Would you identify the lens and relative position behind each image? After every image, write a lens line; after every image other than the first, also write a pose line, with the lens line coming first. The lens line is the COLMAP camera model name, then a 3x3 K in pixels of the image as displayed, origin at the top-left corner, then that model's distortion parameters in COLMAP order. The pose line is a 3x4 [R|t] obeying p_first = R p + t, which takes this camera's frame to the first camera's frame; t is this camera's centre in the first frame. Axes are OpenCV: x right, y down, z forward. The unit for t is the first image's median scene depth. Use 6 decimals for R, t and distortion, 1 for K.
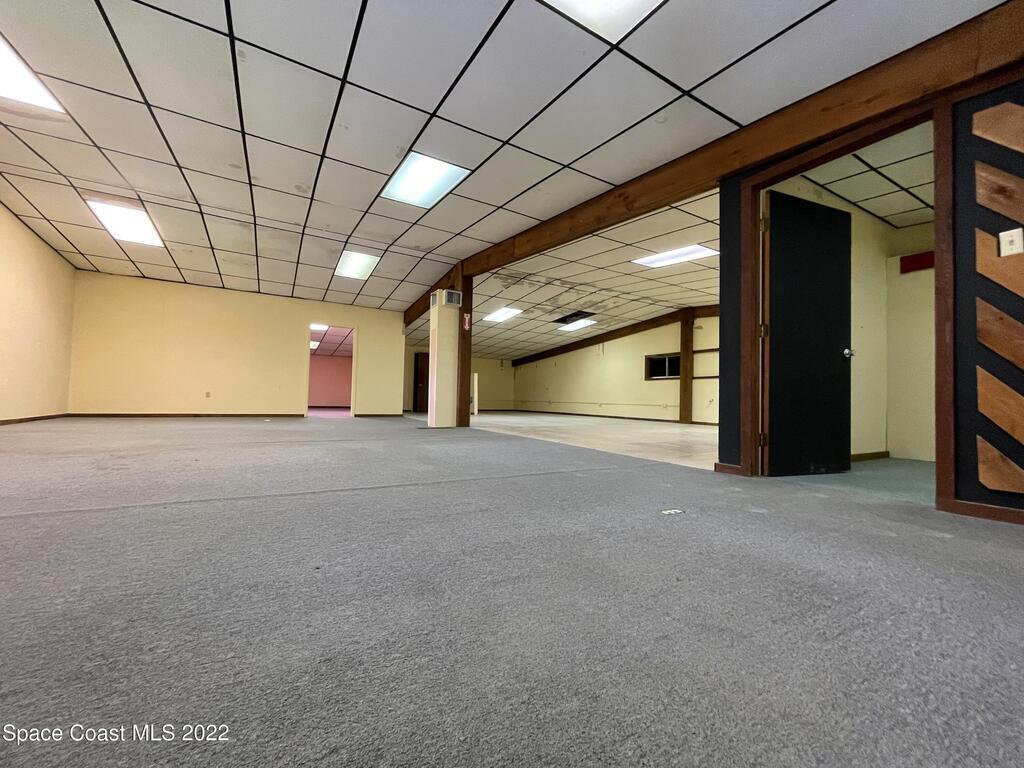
lens RADIAL K [[412.2, 0, 509.5], [0, 412.2, 383.8], [0, 0, 1]] dist [0.000982, 0.000009]
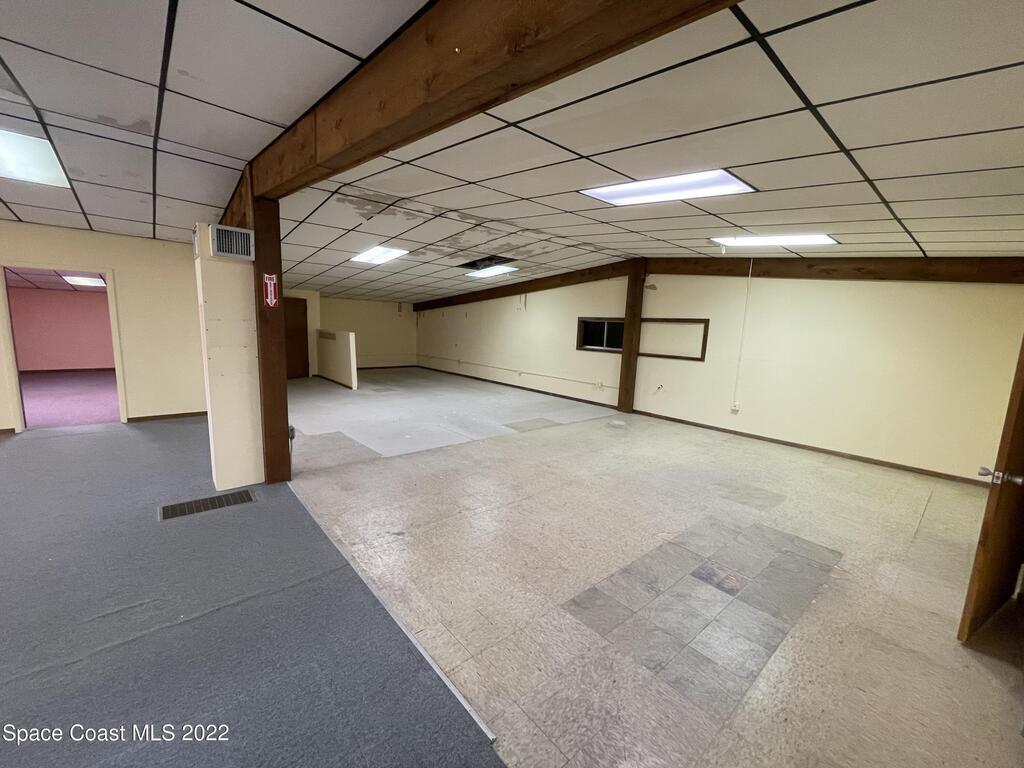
lens RADIAL K [[413.3, 0, 511.6], [0, 413.3, 387.7], [0, 0, 1]] dist [-0.004291, -0.000162]
pose [[0.981656, -0.016585, 0.189939, 0.066132], [-0.020794, 0.980955, 0.193121, -0.095842], [-0.189524, -0.193528, 0.962615, 0.291540]]
